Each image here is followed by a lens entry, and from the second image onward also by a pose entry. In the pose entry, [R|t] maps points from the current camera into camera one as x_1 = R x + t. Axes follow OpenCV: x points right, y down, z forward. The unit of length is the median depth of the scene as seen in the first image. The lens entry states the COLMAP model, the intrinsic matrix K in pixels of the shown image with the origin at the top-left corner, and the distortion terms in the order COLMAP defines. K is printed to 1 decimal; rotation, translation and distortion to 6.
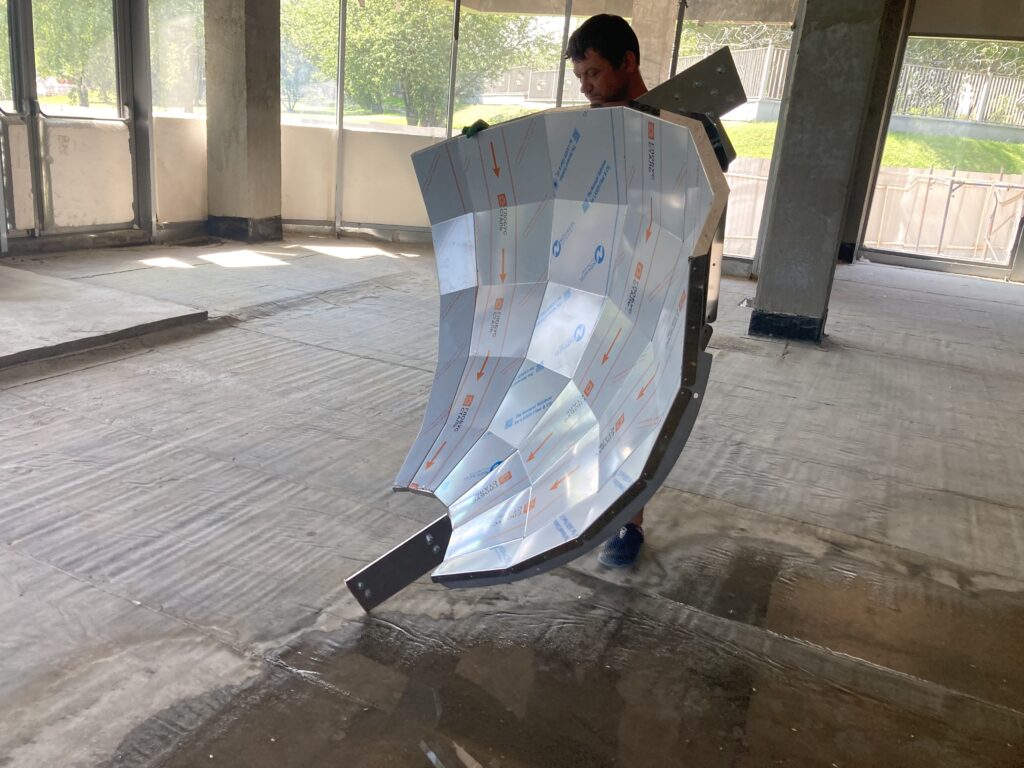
lens RADIAL K [[837.8, 0, 509.2], [0, 837.8, 383.3], [0, 0, 1]] dist [0.006537, 0.007237]
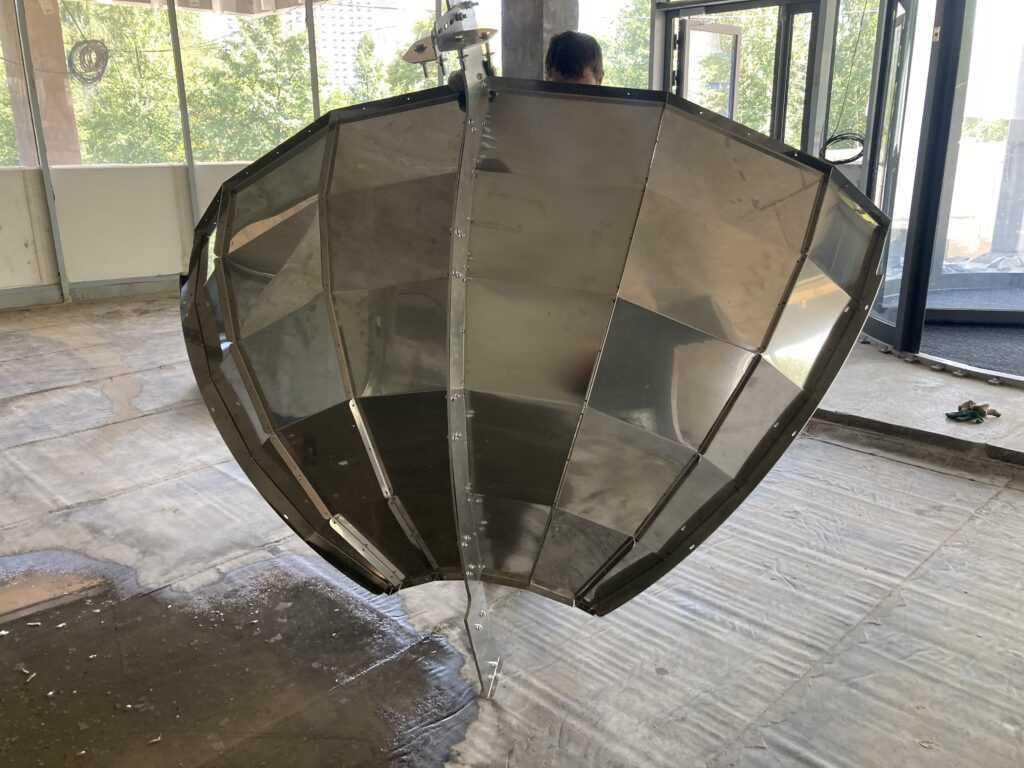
lens RADIAL K [[837.8, 0, 511.5], [0, 837.8, 385.0], [0, 0, 1]] dist [0.006537, 0.007237]
pose [[-0.343175, 0.194784, -0.918853, 0.512293], [-0.295711, 0.906109, 0.302525, -0.278313], [0.891508, 0.375534, -0.253354, 0.968784]]
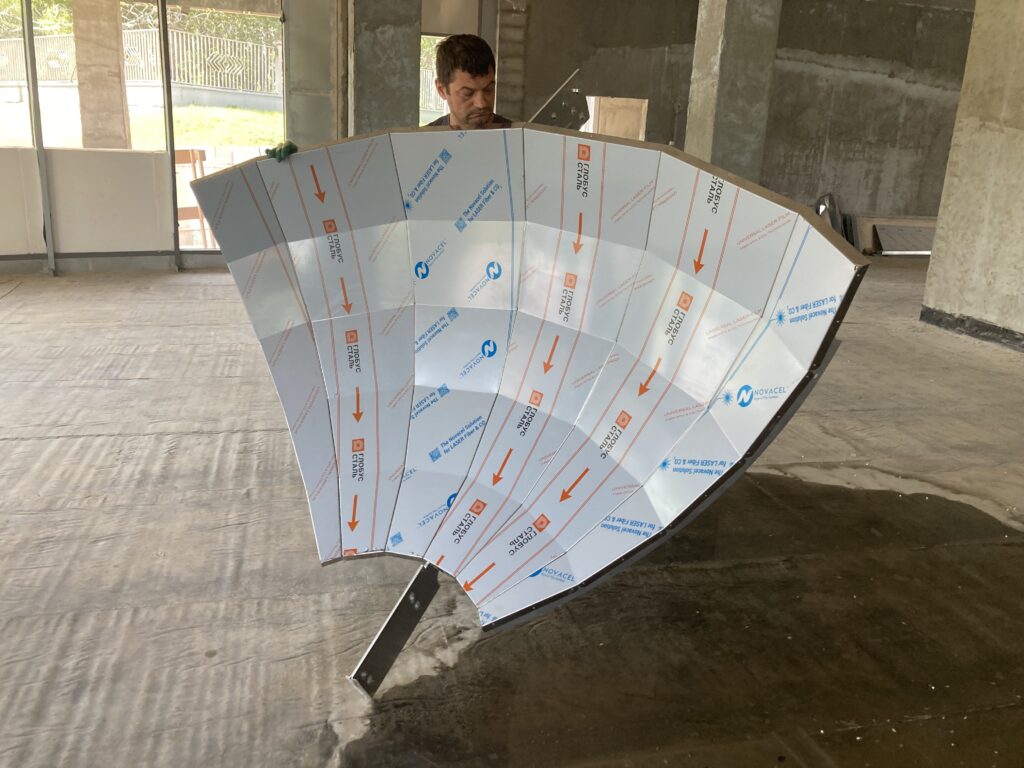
lens RADIAL K [[837.8, 0, 509.9], [0, 837.8, 380.4], [0, 0, 1]] dist [0.006537, 0.007237]
pose [[0.768032, -0.217593, 0.602312, -0.446990], [0.206872, 0.974383, 0.088217, -0.093092], [-0.606078, 0.056848, 0.793371, 0.154593]]
